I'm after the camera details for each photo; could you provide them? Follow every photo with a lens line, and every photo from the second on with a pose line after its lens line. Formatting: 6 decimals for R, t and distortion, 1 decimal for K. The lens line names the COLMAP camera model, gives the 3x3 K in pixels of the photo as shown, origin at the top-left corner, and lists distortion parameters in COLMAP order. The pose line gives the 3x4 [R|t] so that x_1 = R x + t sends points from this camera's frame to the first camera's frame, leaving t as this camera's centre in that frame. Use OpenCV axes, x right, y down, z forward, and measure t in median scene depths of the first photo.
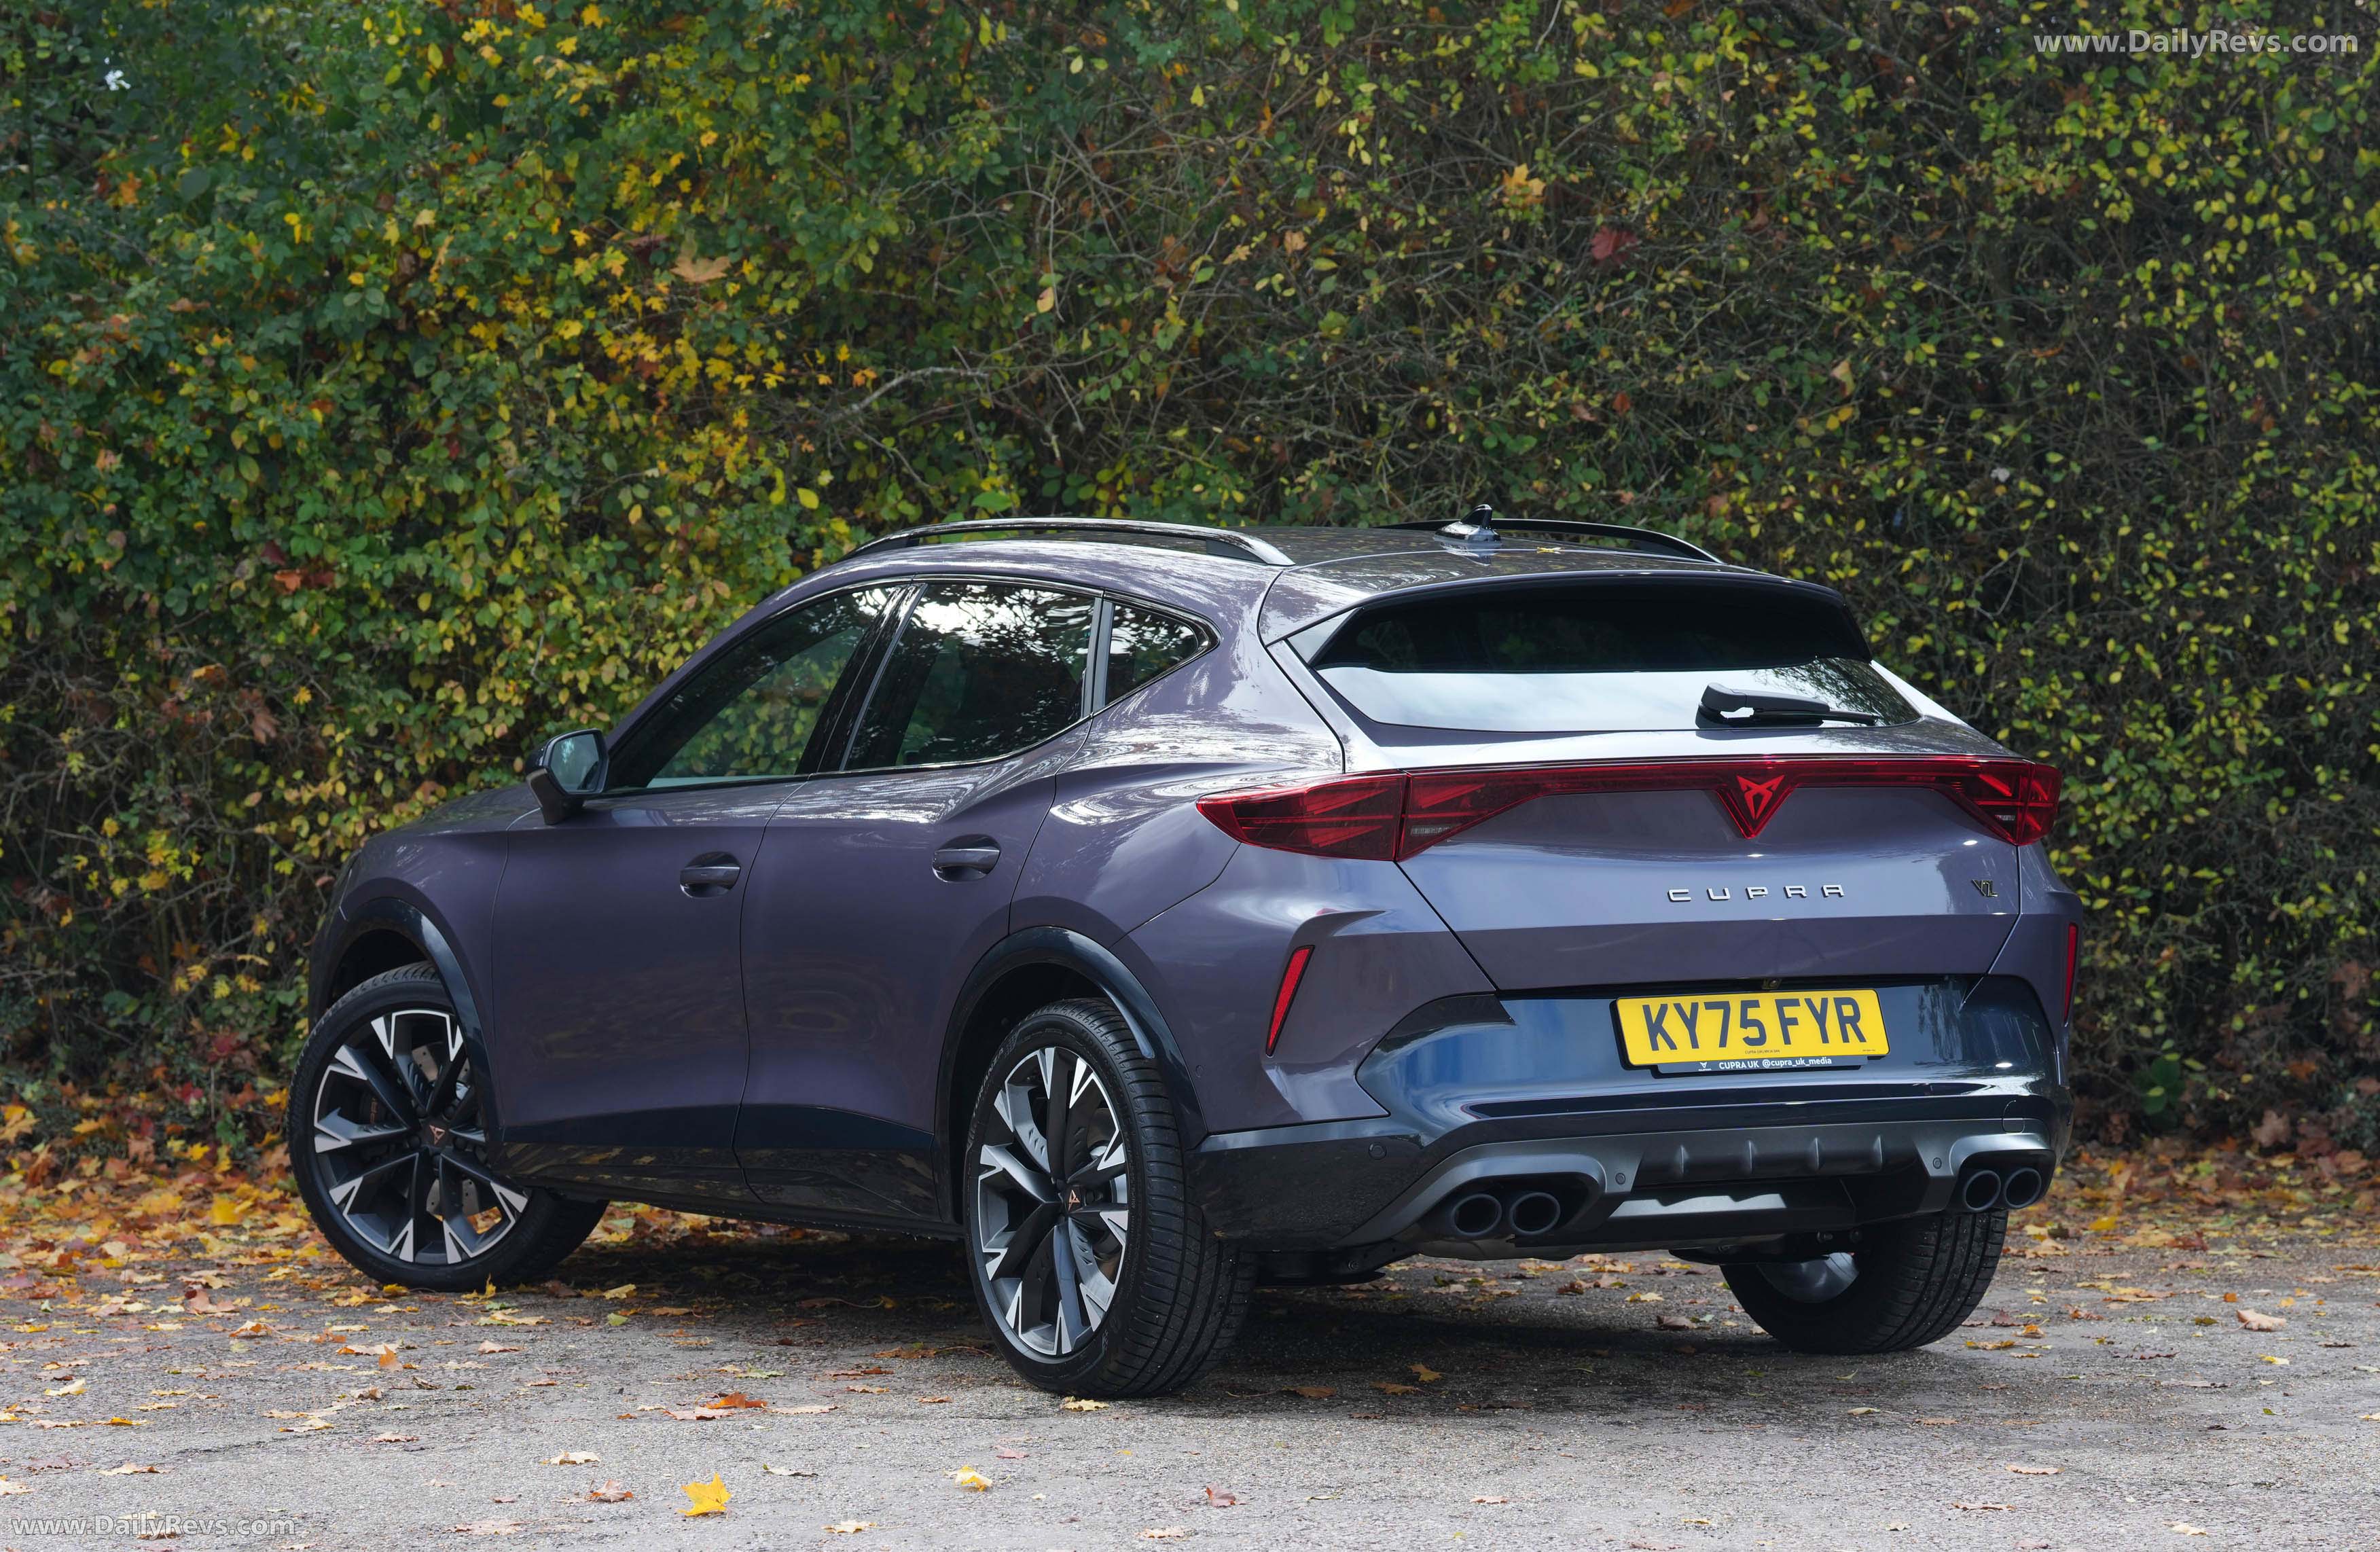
lens RADIAL K [[6696.8, 0, 1186.7], [0, 6696.8, 773.6], [0, 0, 1]] dist [0.494942, 0.000000]
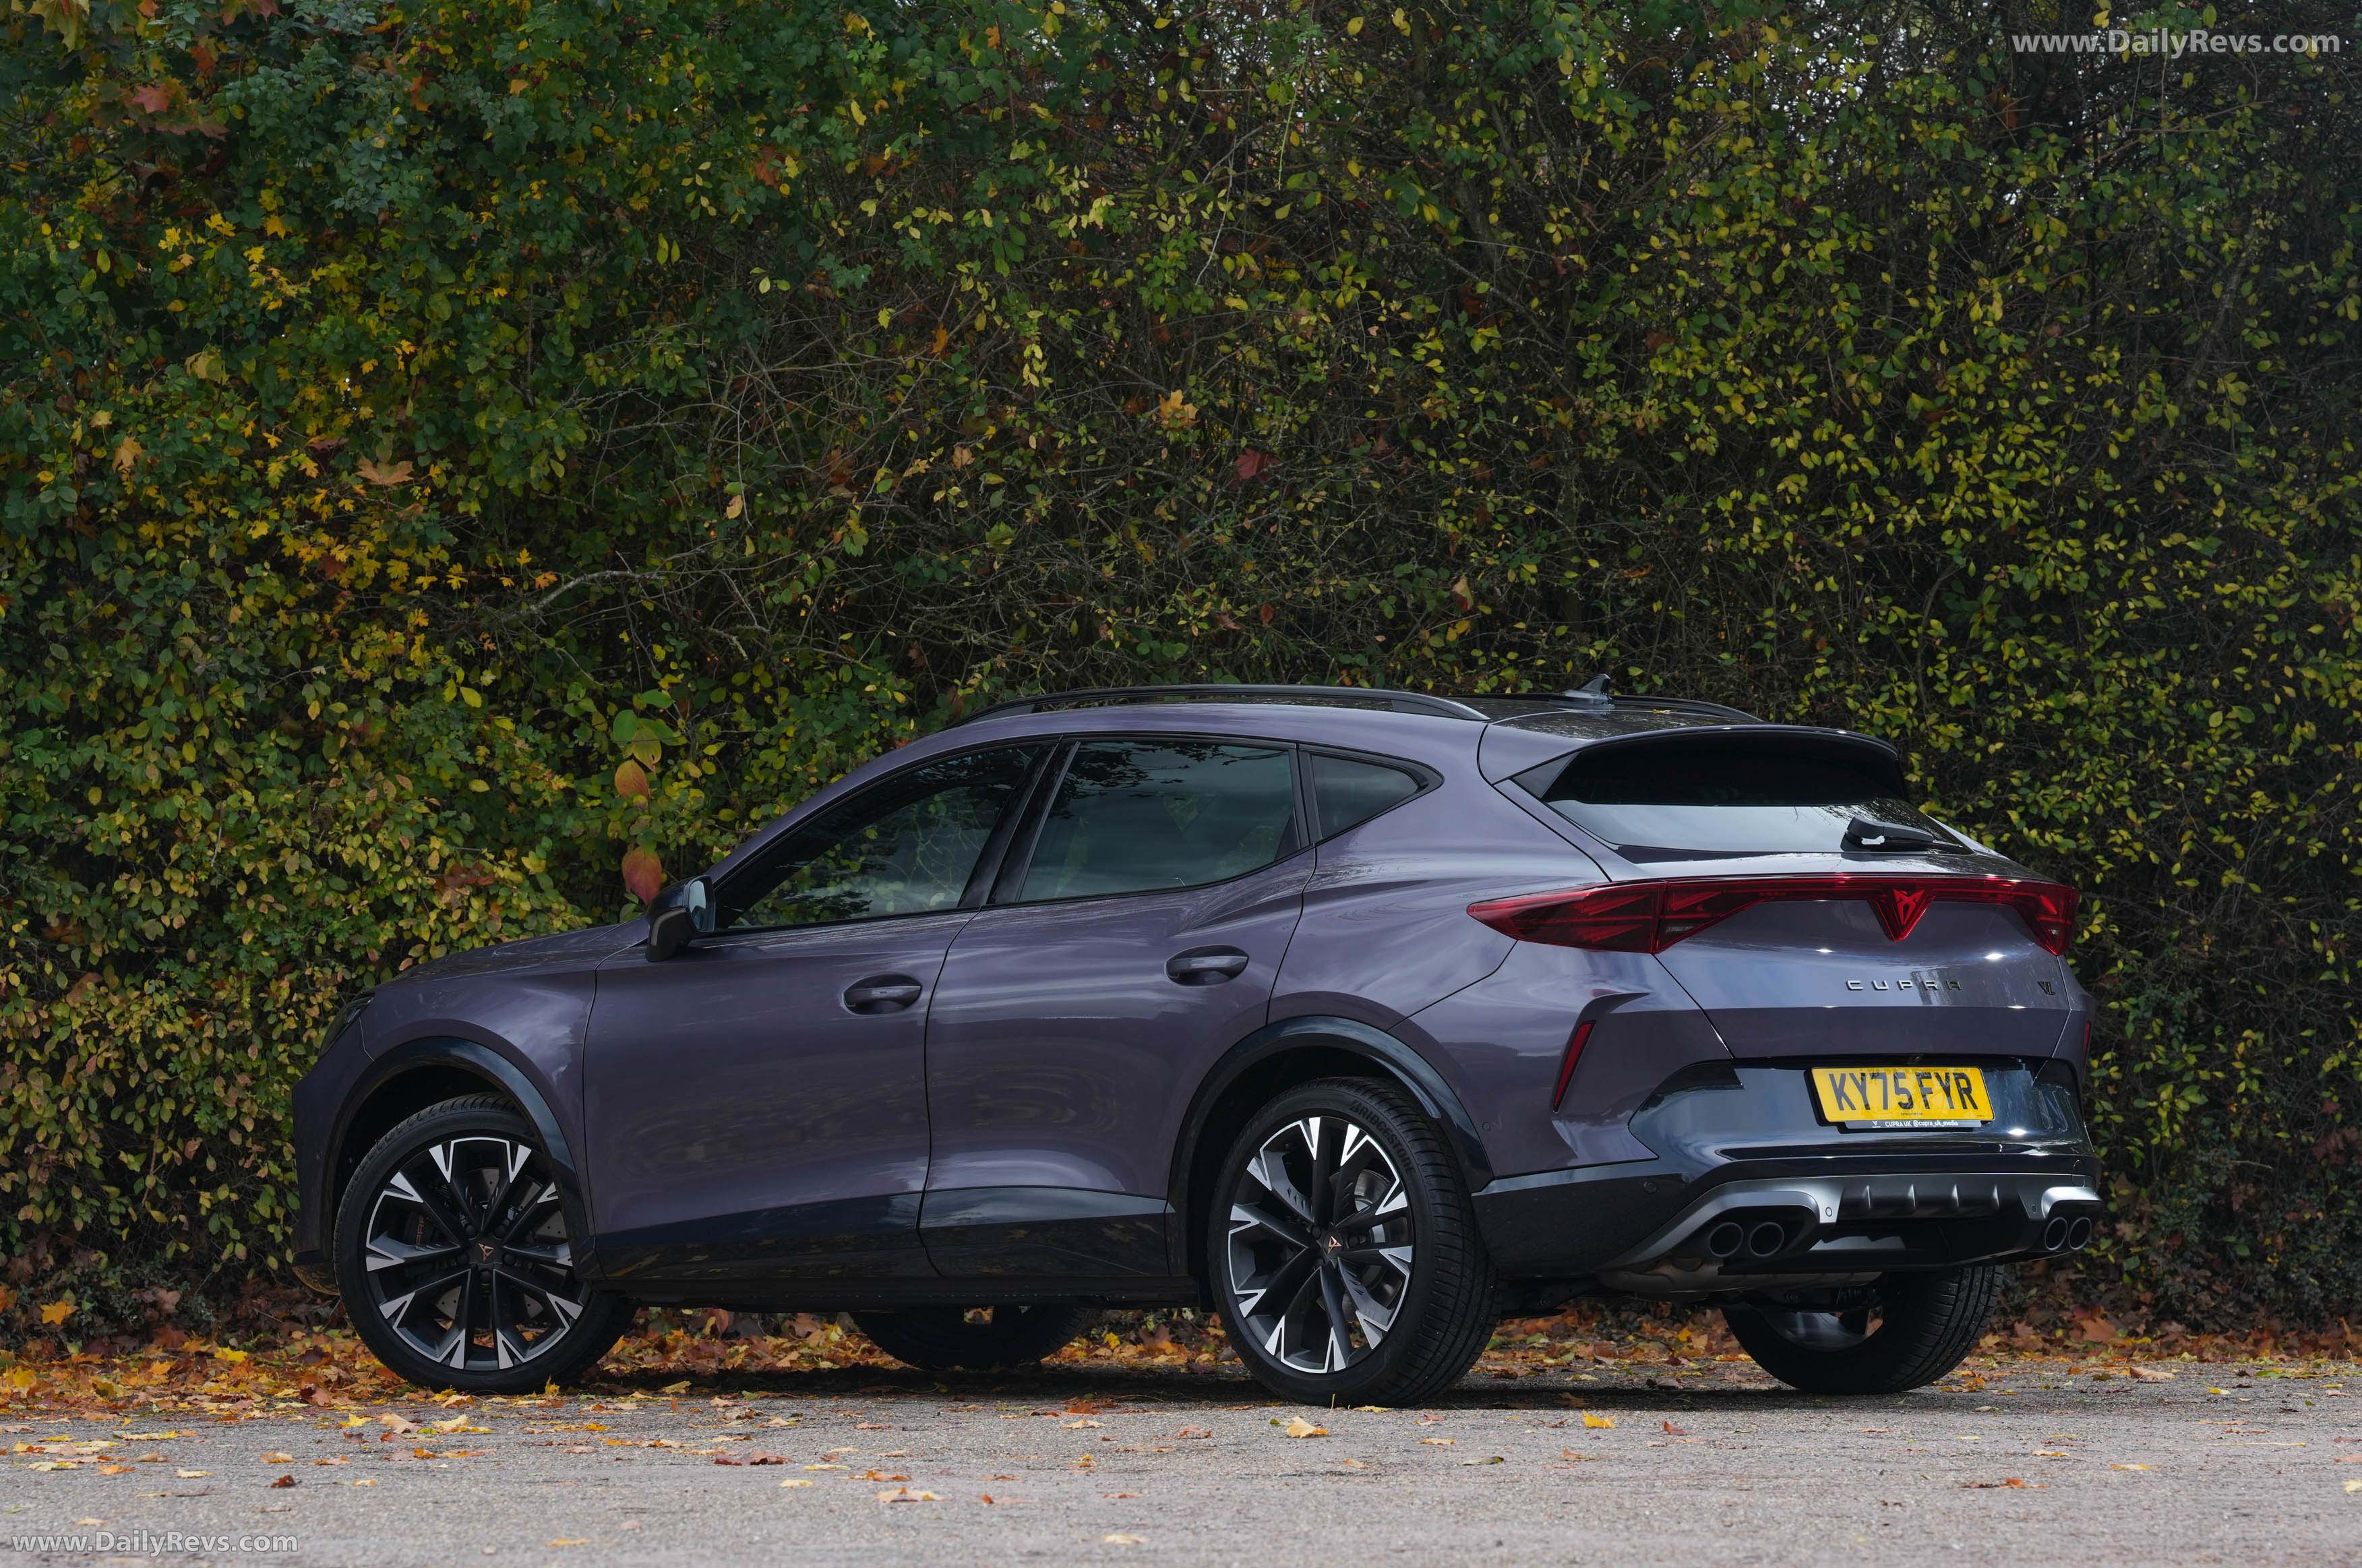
lens RADIAL K [[9383.3, 0, 1171.4], [0, 9383.3, 787.8], [0, 0, 1]] dist [1.144714, 0.000000]
pose [[0.964896, 0.007389, 0.262527, -0.341064], [0.005120, 0.998885, -0.046931, 0.042478], [-0.262581, 0.046628, 0.963783, -0.432965]]
